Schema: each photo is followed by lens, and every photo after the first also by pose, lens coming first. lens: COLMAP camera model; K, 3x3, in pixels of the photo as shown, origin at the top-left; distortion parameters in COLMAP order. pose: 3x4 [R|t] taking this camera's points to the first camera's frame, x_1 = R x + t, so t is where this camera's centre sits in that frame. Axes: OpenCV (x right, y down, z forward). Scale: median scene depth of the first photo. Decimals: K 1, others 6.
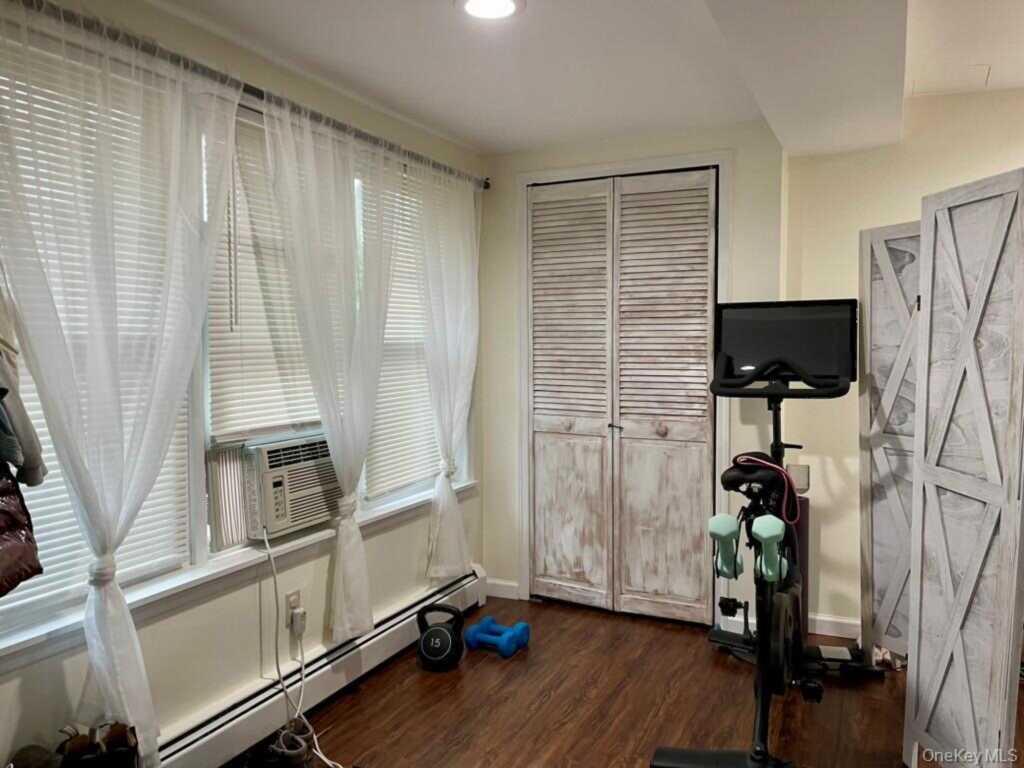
lens RADIAL K [[788.3, 0, 516.6], [0, 788.3, 384.6], [0, 0, 1]] dist [0.059469, -0.086059]
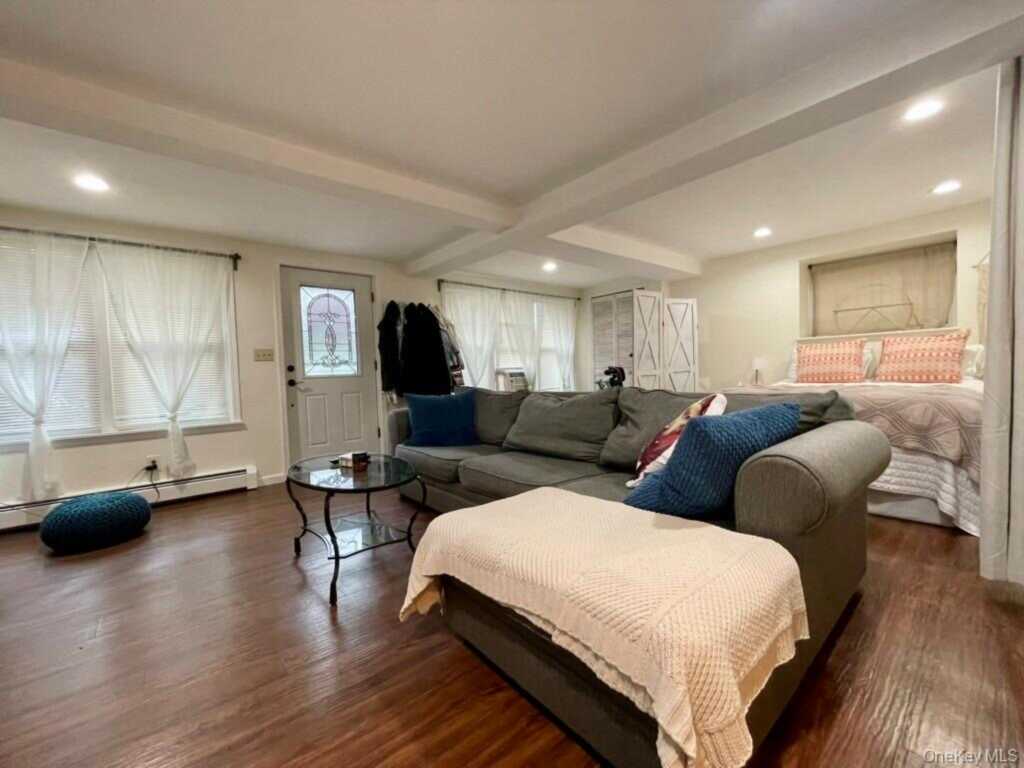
lens RADIAL K [[417.0, 0, 517.7], [0, 417.0, 387.3], [0, 0, 1]] dist [-0.006785, 0.000854]
pose [[0.925334, -0.016373, -0.378800, 0.536781], [0.017240, 0.999851, -0.001103, 0.154112], [0.378762, -0.005510, 0.925478, -0.979641]]
